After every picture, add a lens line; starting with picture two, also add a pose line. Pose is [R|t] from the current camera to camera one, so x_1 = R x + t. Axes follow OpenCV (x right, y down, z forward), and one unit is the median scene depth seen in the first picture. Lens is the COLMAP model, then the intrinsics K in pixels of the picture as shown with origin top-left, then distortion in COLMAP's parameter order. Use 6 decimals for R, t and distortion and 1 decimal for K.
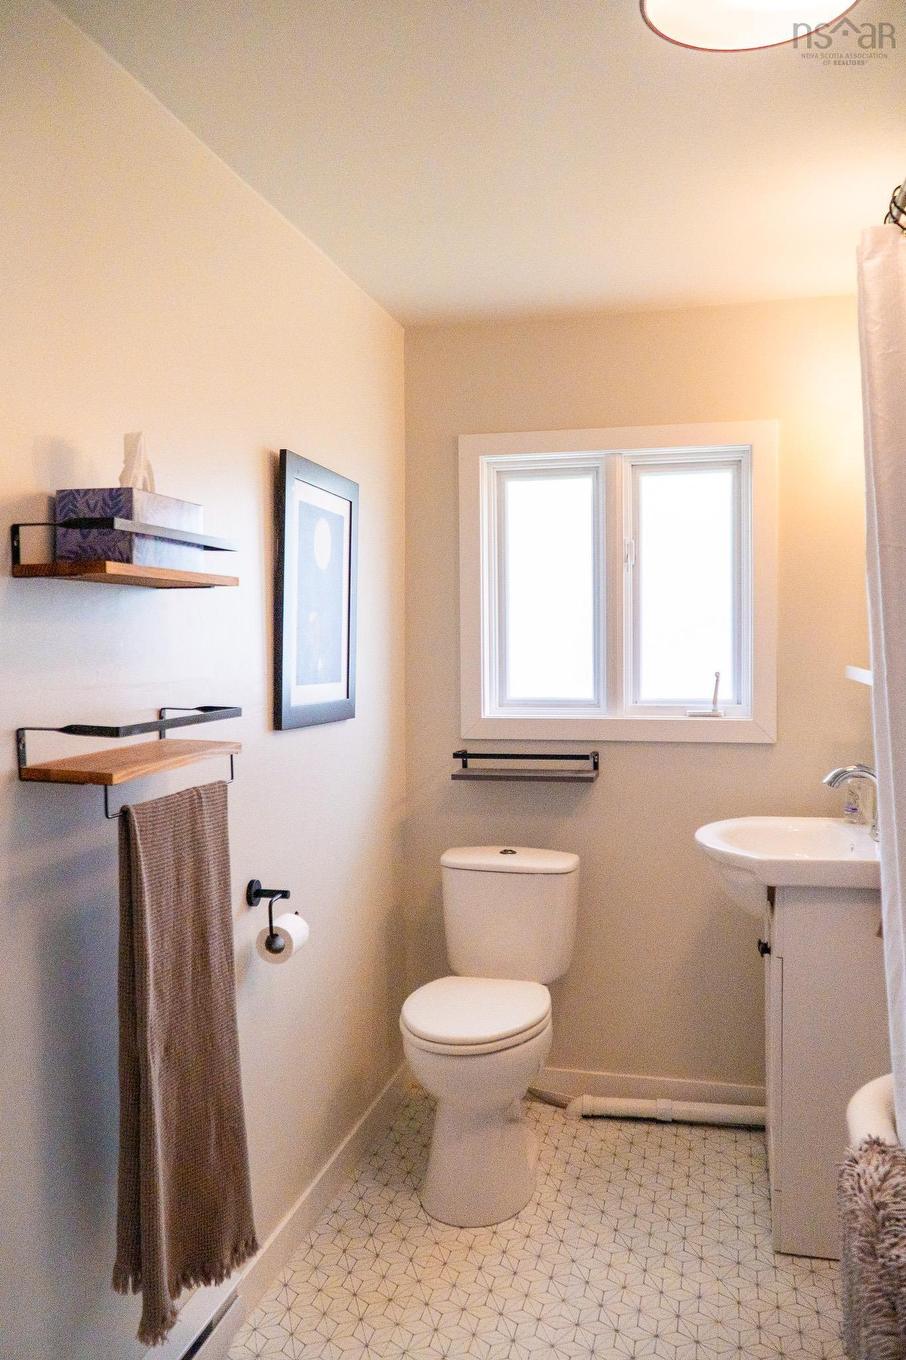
lens RADIAL K [[1190.2, 0, 453.0], [0, 1190.2, 680.0], [0, 0, 1]] dist [0.011199, 0.013393]
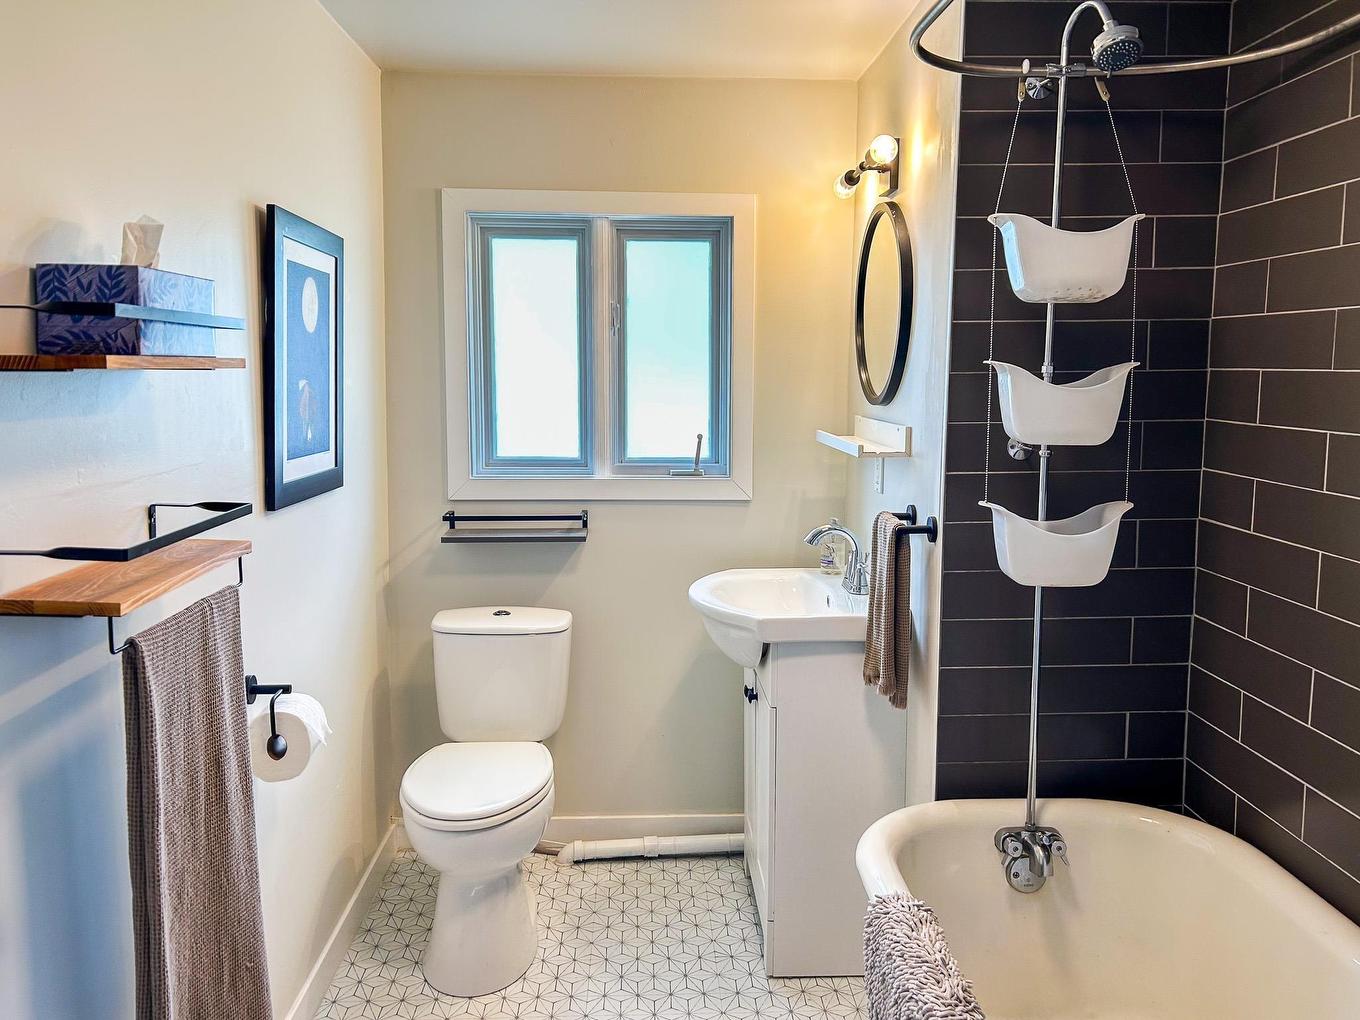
lens RADIAL K [[1086.0, 0, 684.5], [0, 1086.0, 443.1], [0, 0, 1]] dist [0.023762, -0.003286]
pose [[0.954904, -0.010692, 0.296723, -0.086572], [-0.003487, 0.998879, 0.047215, -0.048851], [-0.296895, -0.046121, 0.953796, 0.092803]]
